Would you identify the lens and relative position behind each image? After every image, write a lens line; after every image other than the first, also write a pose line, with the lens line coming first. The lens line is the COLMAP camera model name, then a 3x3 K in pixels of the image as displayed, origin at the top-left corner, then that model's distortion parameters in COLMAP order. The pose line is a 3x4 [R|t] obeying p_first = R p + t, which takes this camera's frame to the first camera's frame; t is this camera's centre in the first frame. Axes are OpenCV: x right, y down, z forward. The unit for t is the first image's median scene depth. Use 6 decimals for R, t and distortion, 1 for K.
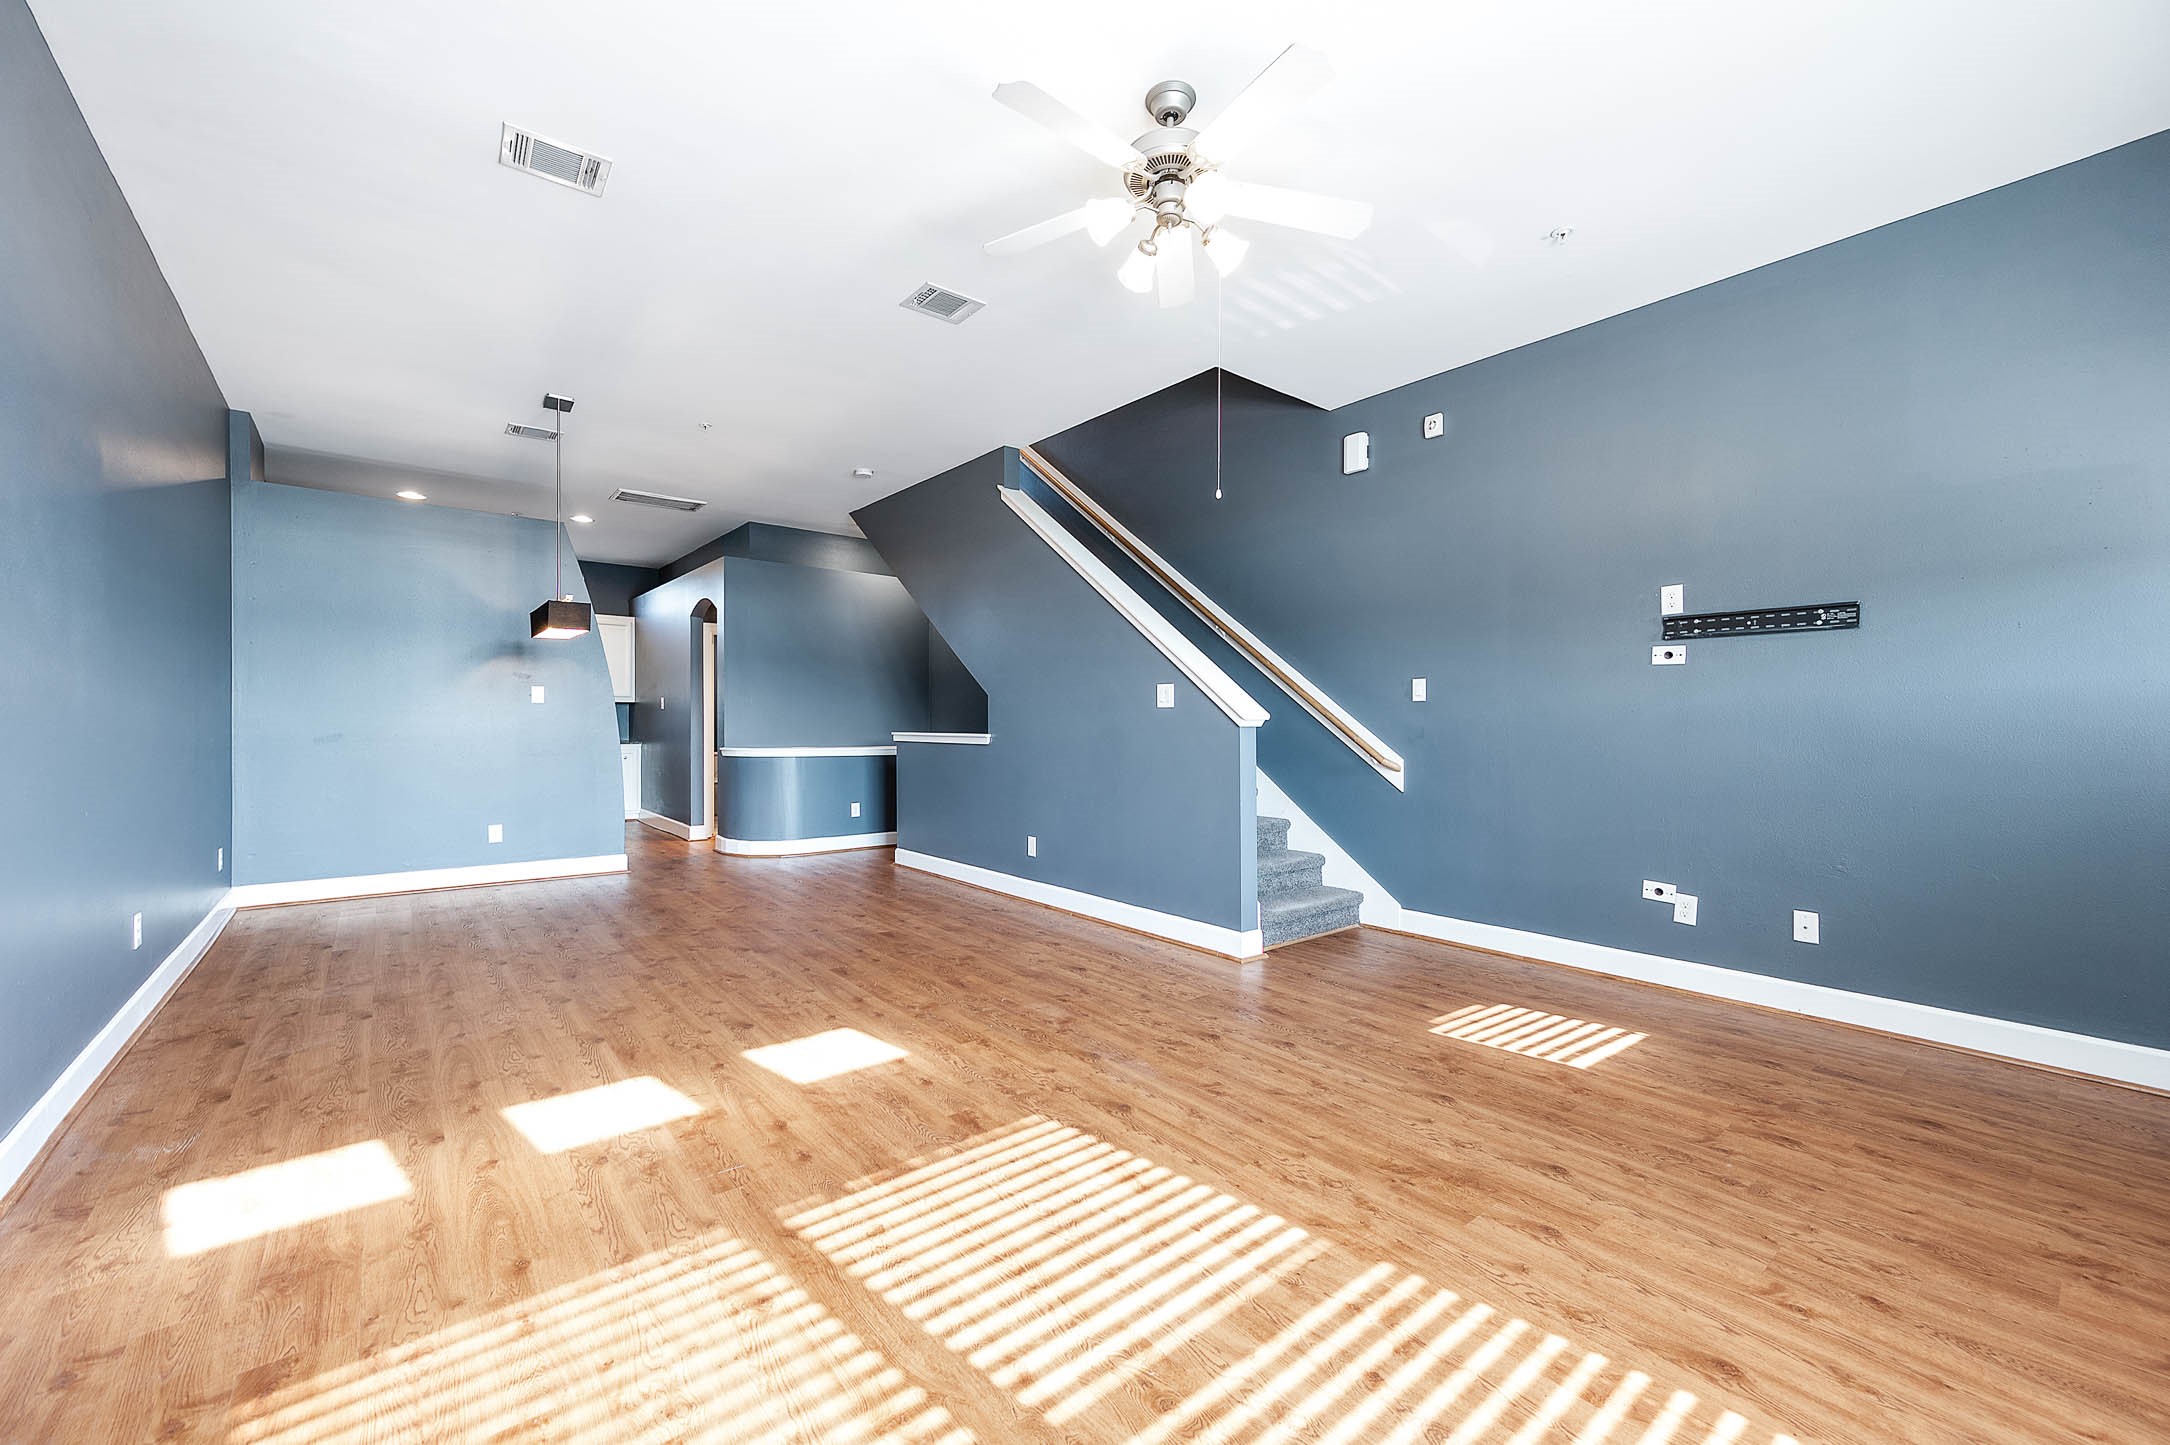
lens RADIAL K [[856.1, 0, 1088.8], [0, 856.1, 728.0], [0, 0, 1]] dist [0.002679, 0.000172]
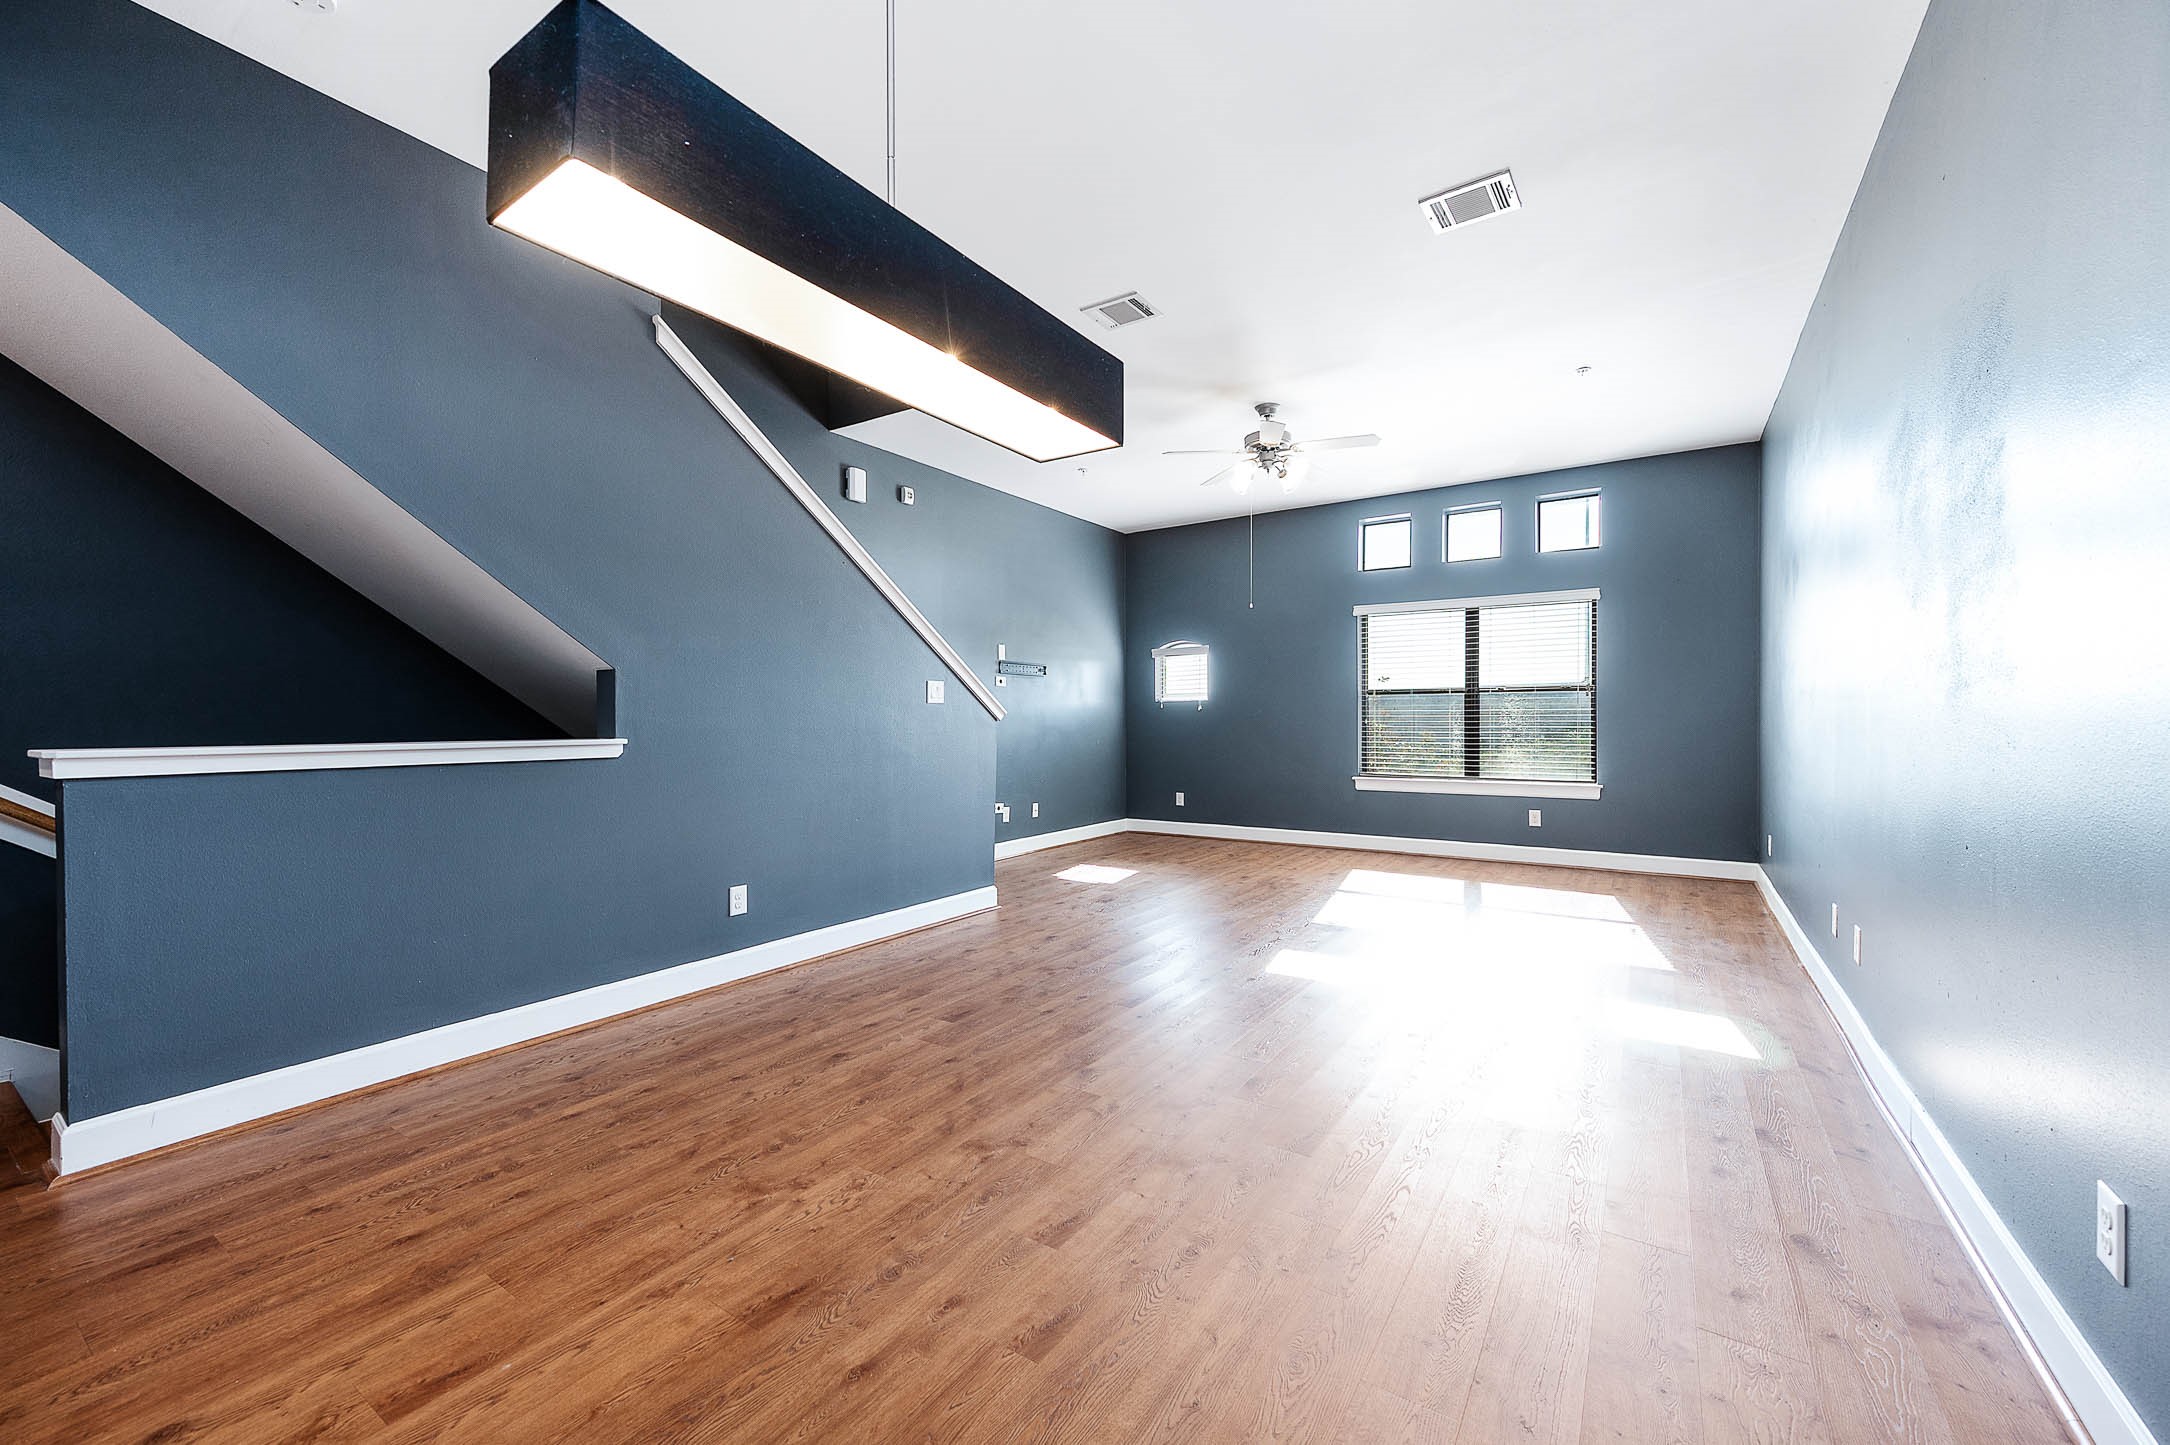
lens RADIAL K [[856.4, 0, 1083.8], [0, 856.4, 724.8], [0, 0, 1]] dist [0.010569, 0.000427]
pose [[-0.291389, -0.008158, 0.956570, -1.477858], [0.007707, 0.999911, 0.010875, -0.011476], [-0.956574, 0.010541, -0.291300, 1.732760]]
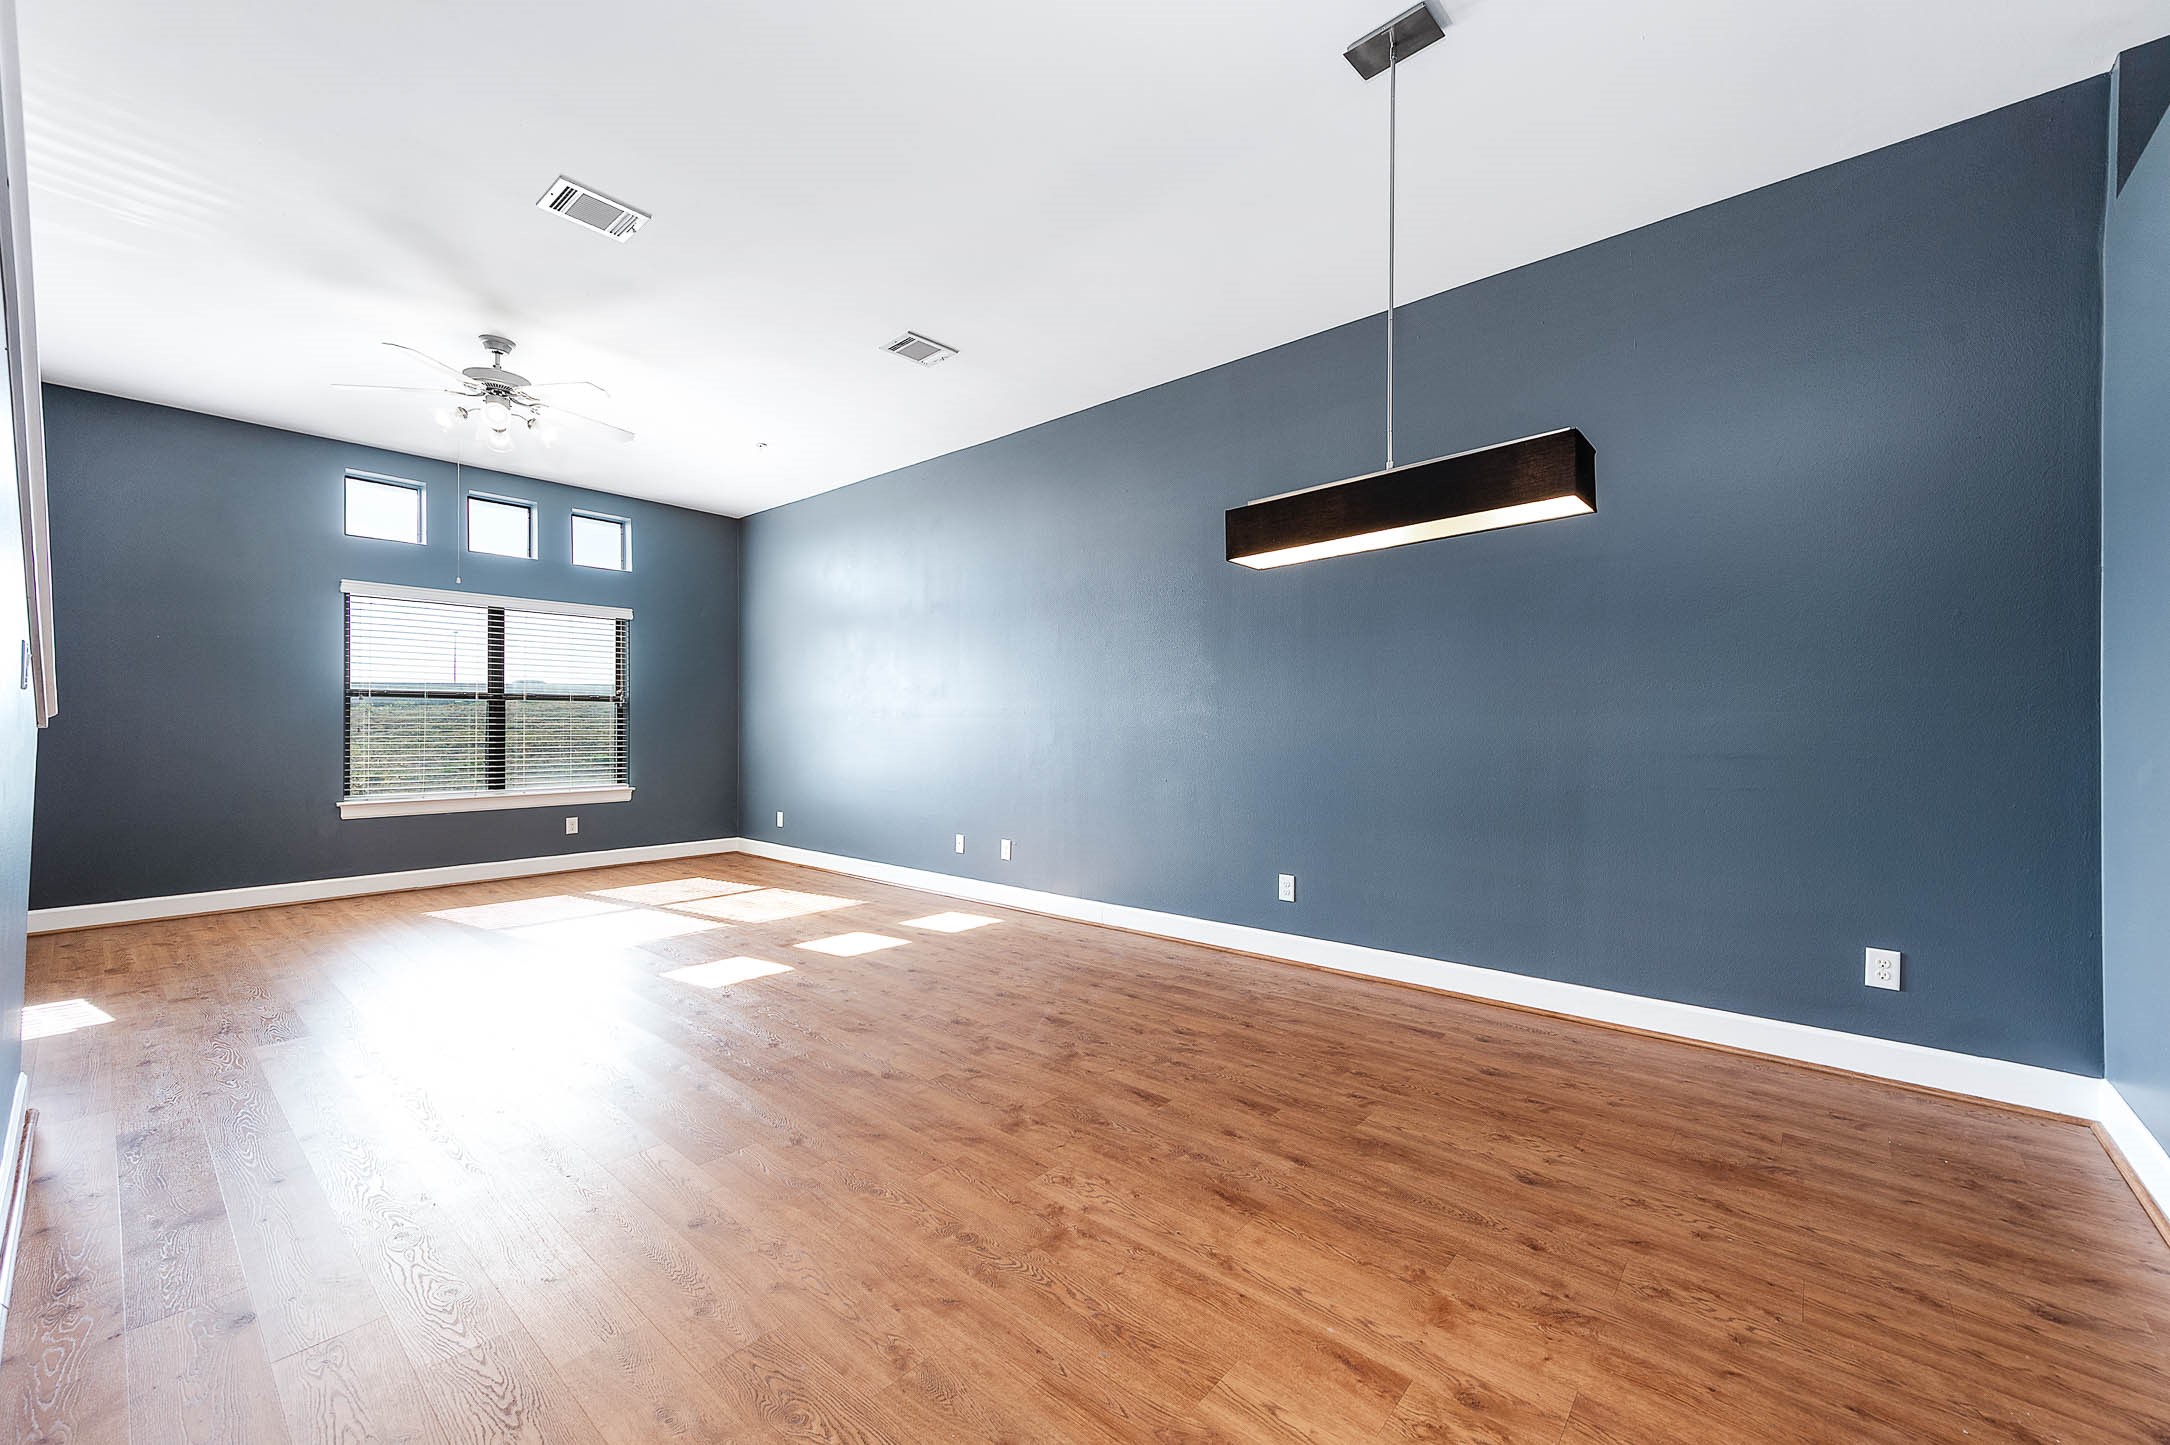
lens RADIAL K [[856.4, 0, 1083.8], [0, 856.4, 724.8], [0, 0, 1]] dist [0.010569, 0.000427]
pose [[-0.985330, -0.001739, -0.170653, -0.635720], [-0.002780, 0.999979, 0.005862, -0.016086], [0.170639, 0.006250, -0.985314, 2.430417]]
